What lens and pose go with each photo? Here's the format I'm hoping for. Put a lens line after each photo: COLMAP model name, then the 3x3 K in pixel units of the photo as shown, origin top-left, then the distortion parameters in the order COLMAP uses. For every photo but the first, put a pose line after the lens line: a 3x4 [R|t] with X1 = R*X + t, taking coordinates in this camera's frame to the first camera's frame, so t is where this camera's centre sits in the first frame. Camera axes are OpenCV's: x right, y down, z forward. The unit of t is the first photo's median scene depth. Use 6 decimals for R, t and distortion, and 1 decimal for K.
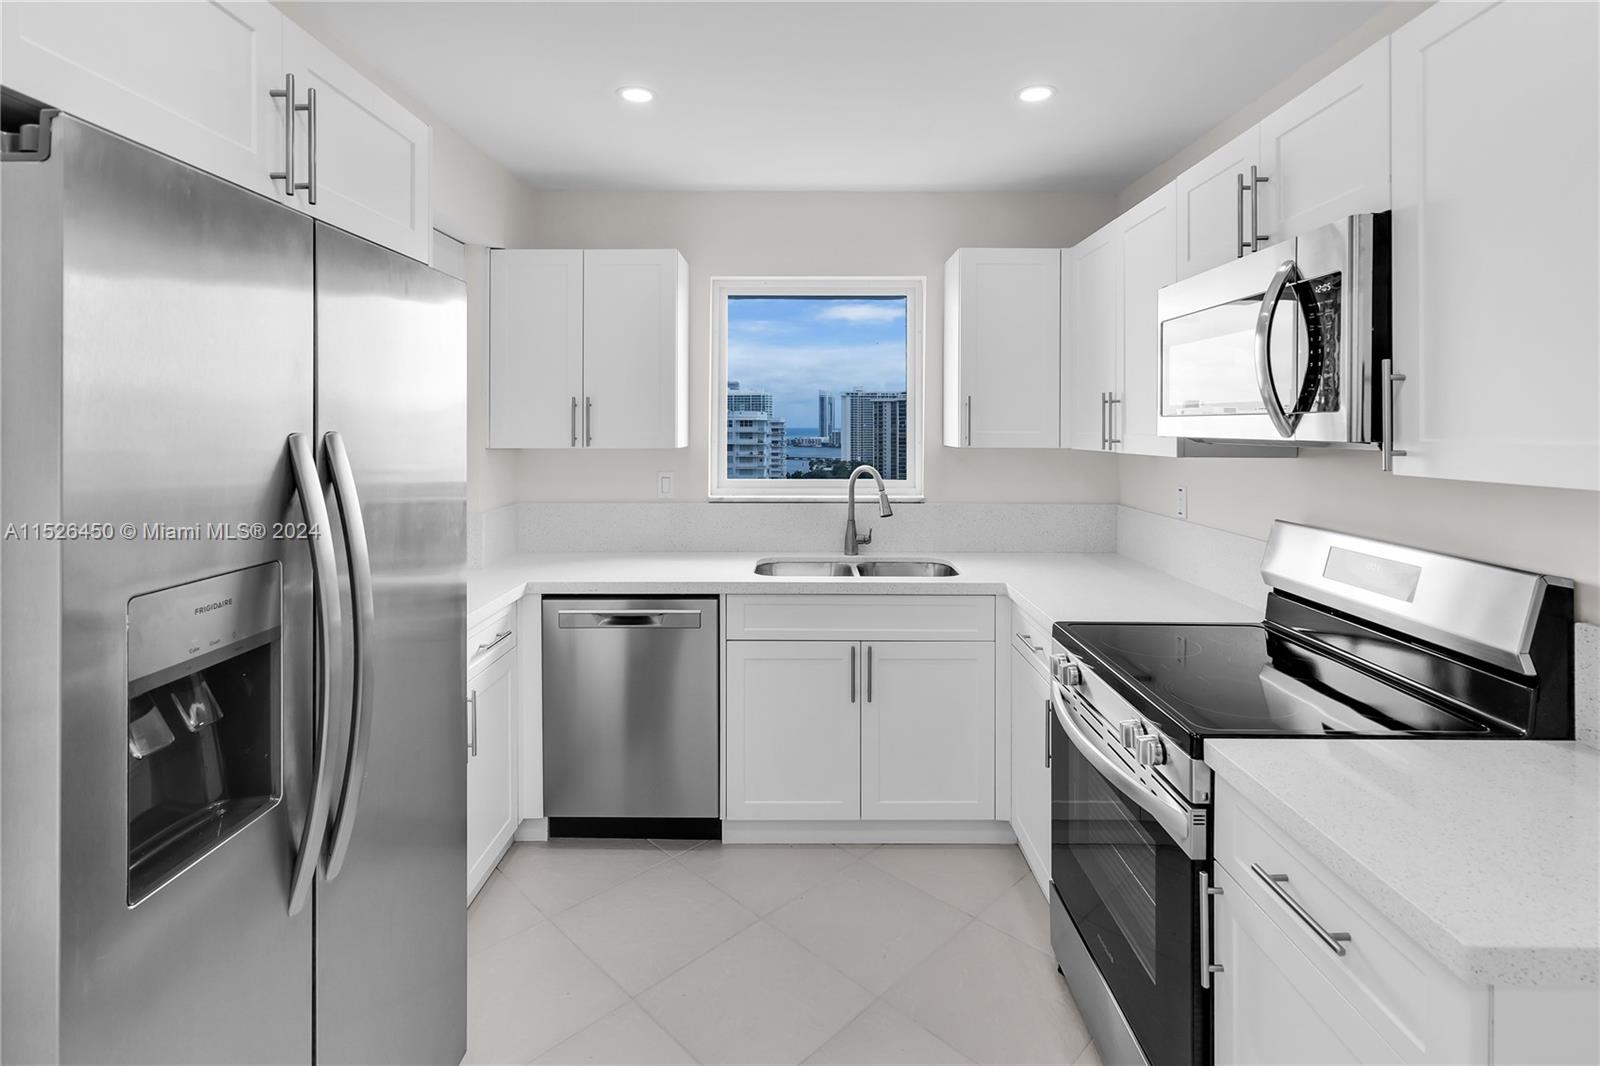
lens RADIAL K [[754.8, 0, 807.1], [0, 754.8, 424.8], [0, 0, 1]] dist [-0.001076, 0.000446]
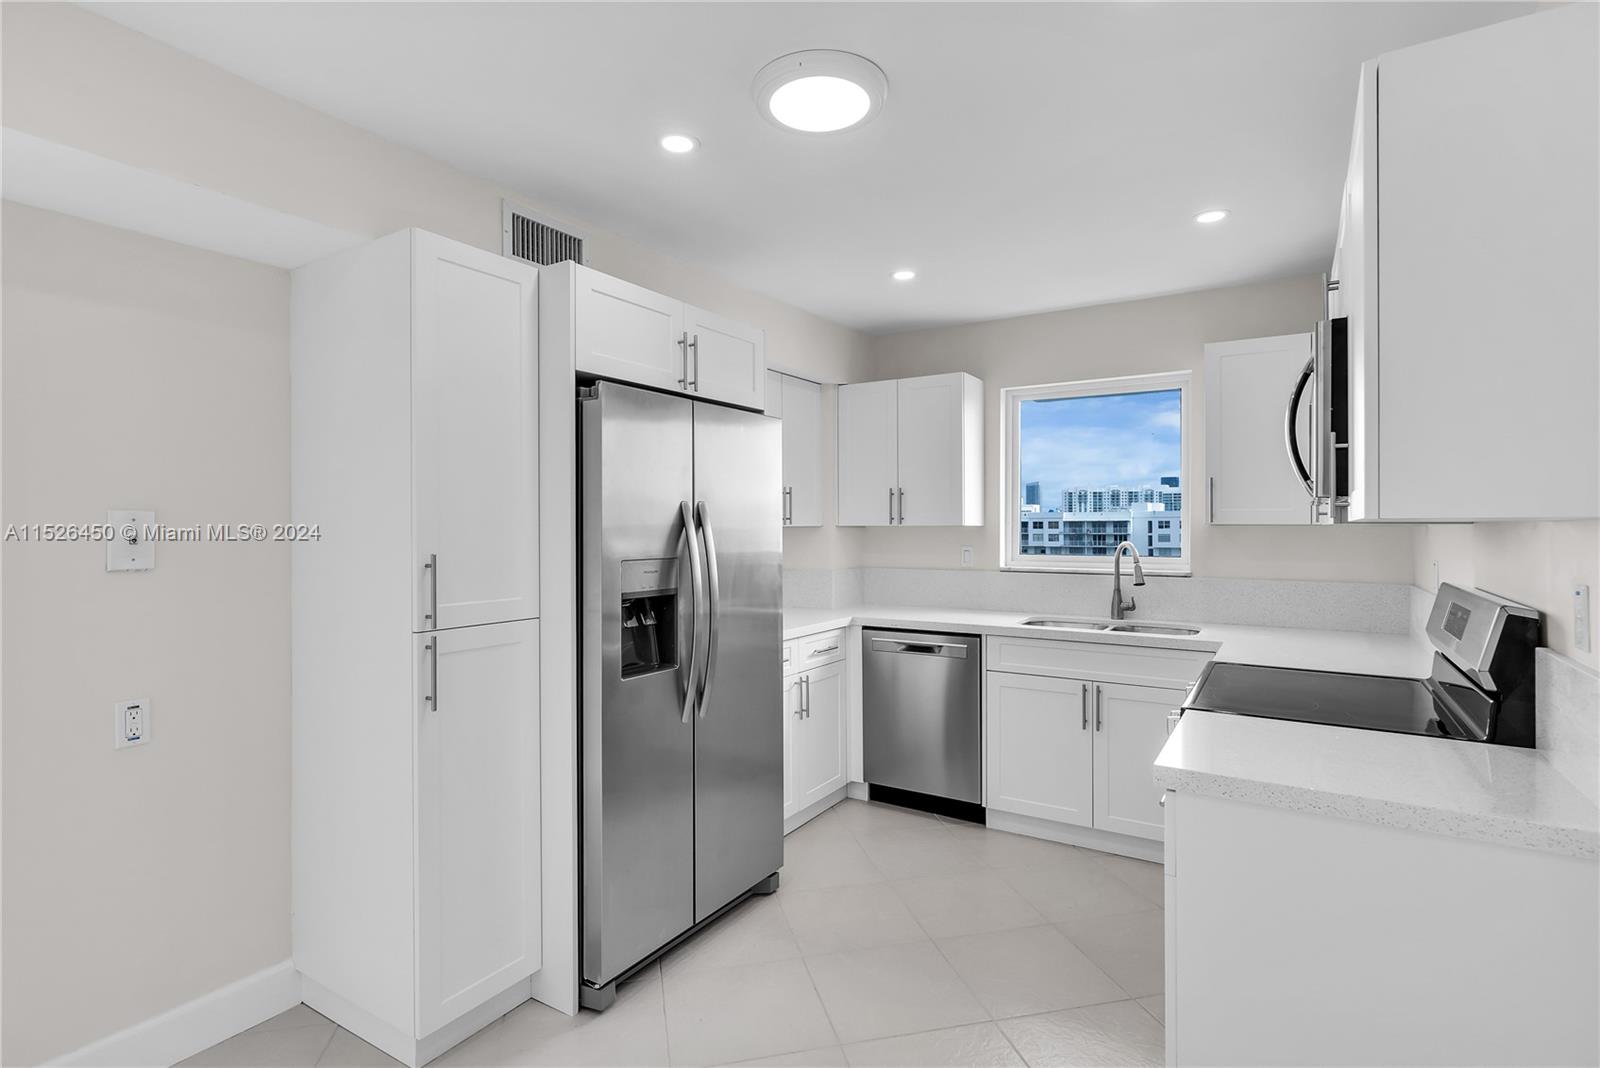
lens RADIAL K [[736.2, 0, 806.9], [0, 736.2, 530.7], [0, 0, 1]] dist [0.000817, 0.000466]
pose [[0.854429, 0.003596, -0.519557, 0.296393], [0.001723, 0.999951, 0.009754, 0.031227], [0.519566, -0.009230, 0.854380, -0.256051]]
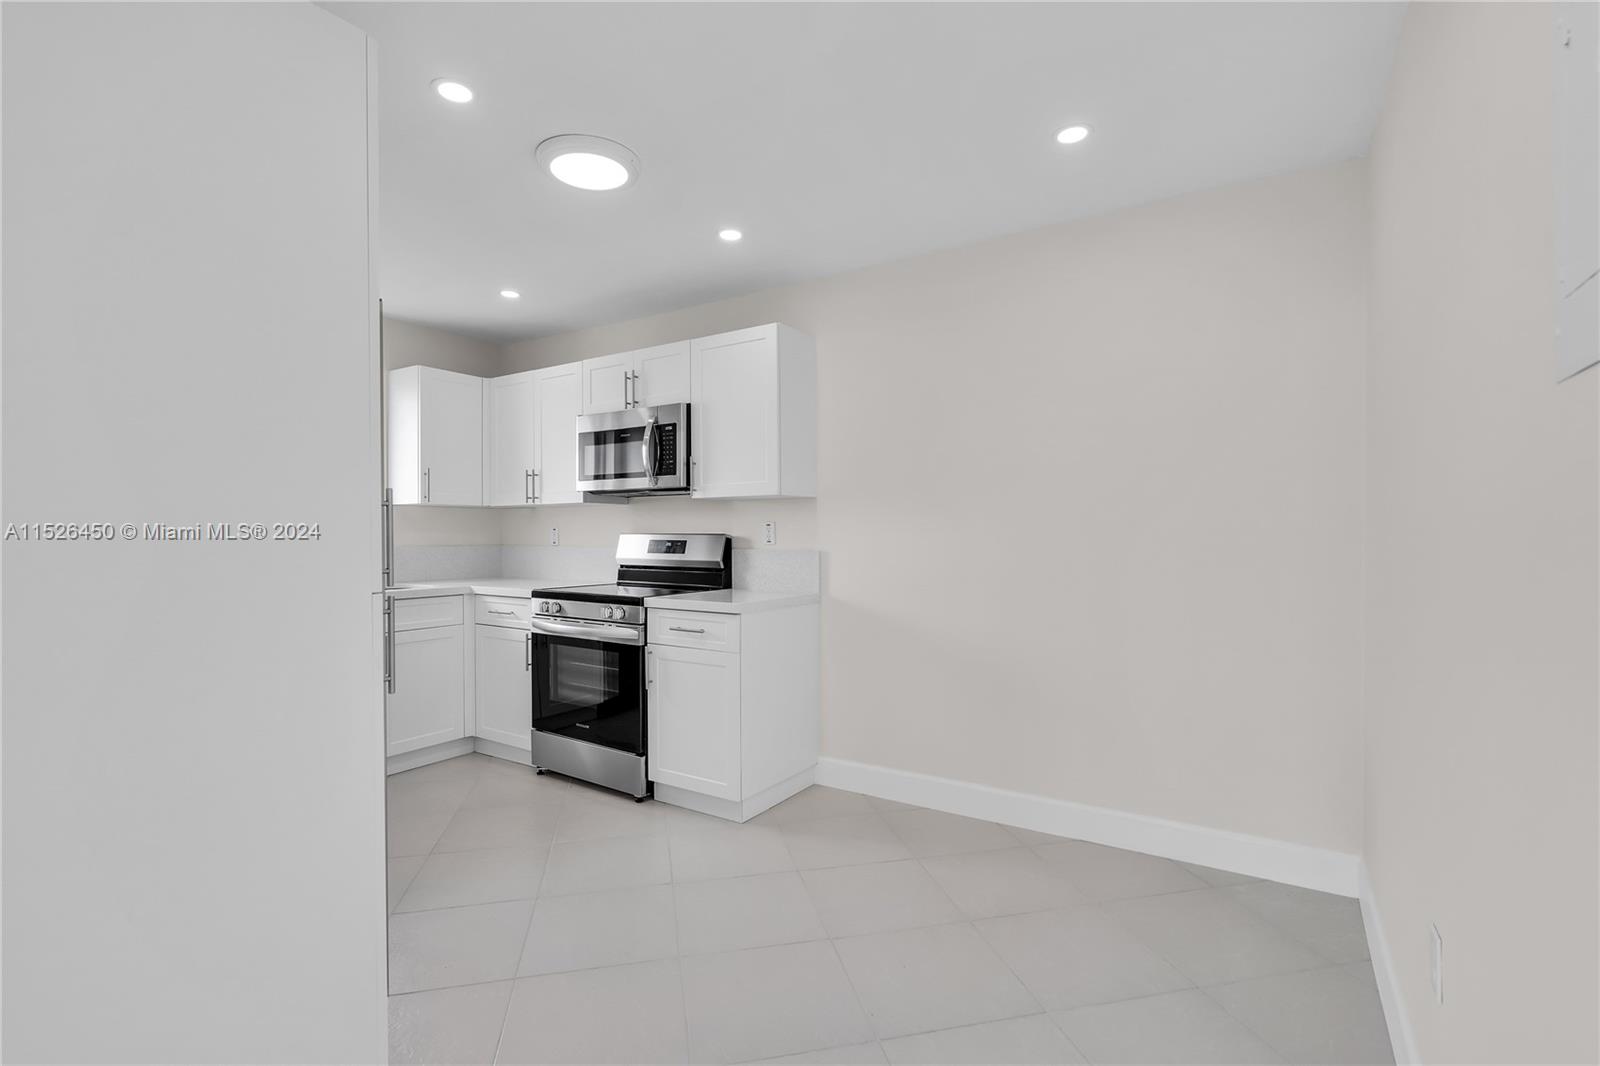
lens RADIAL K [[736.2, 0, 806.9], [0, 736.2, 529.7], [0, 0, 1]] dist [0.000817, 0.000466]
pose [[0.526727, 0.004554, 0.850023, -0.606173], [0.002161, 0.999975, -0.006696, 0.092563], [-0.850032, 0.005364, 0.526704, -0.368209]]
